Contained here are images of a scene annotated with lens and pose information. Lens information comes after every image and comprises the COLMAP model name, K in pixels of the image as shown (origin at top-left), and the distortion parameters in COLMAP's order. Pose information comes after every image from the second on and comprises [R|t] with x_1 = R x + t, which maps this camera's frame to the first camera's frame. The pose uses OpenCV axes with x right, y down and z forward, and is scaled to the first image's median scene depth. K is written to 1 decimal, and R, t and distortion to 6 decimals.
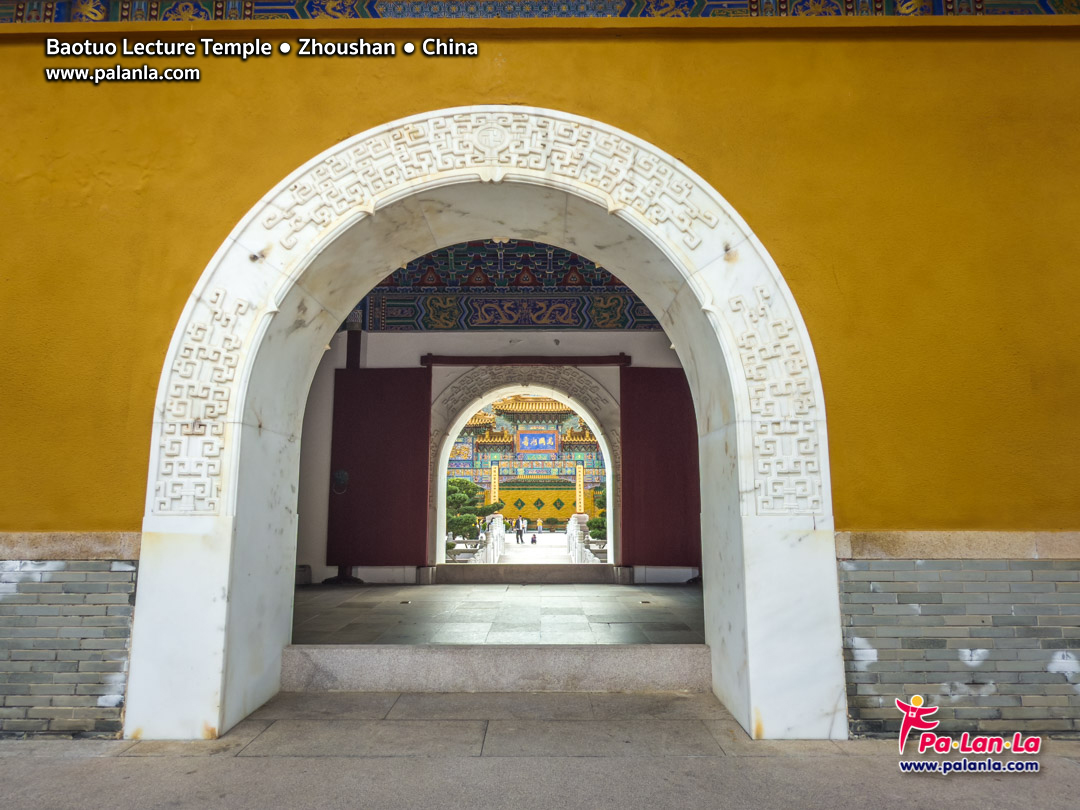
lens RADIAL K [[654.5, 0, 537.5], [0, 654.5, 403.5], [0, 0, 1]] dist [0.006330, 0.002015]
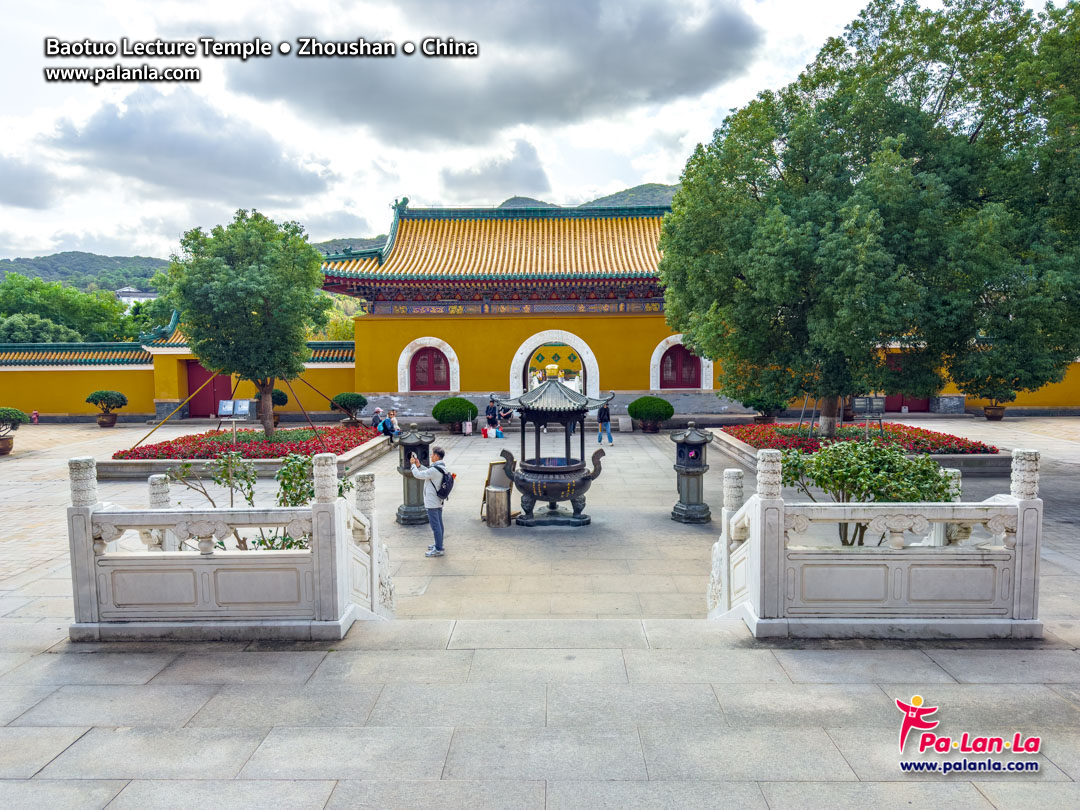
lens RADIAL K [[763.0, 0, 541.8], [0, 763.0, 406.2], [0, 0, 1]] dist [-0.003001, -0.004827]
pose [[0.999879, -0.006661, -0.014077, -0.090382], [0.009769, 0.972233, 0.233813, -1.535612], [0.012129, -0.233922, 0.972180, -6.897093]]
